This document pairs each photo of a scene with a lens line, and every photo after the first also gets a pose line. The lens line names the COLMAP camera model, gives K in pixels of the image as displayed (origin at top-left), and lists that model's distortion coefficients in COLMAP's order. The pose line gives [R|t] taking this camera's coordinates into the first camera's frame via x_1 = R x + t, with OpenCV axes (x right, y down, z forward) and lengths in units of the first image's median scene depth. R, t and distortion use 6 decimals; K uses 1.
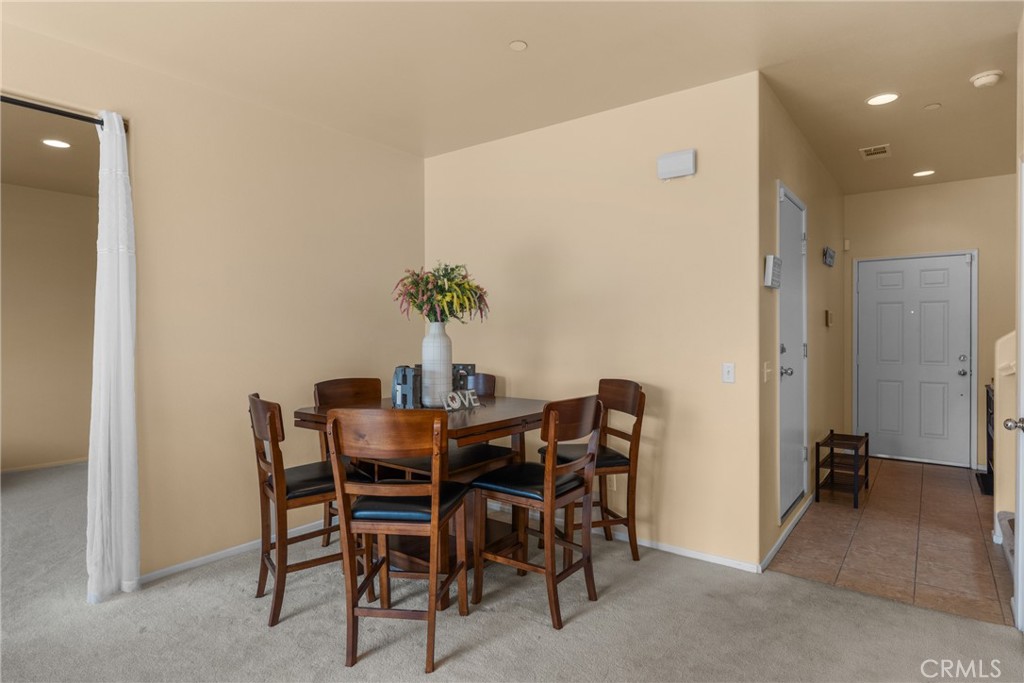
lens RADIAL K [[543.6, 0, 516.6], [0, 543.6, 337.0], [0, 0, 1]] dist [-0.006750, -0.000487]
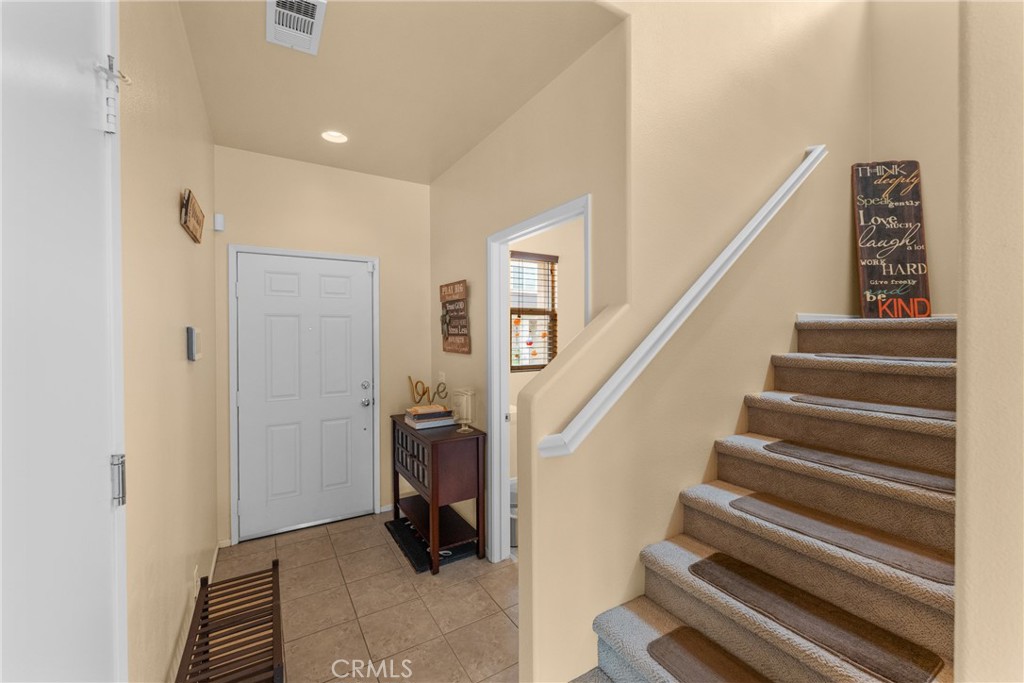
lens RADIAL K [[411.1, 0, 510.1], [0, 411.1, 336.9], [0, 0, 1]] dist [0.002257, -0.000949]
pose [[0.361696, -0.006161, 0.932276, 0.321946], [0.005949, 0.999973, 0.004300, -0.038990], [-0.932277, 0.003991, 0.361723, 0.580298]]
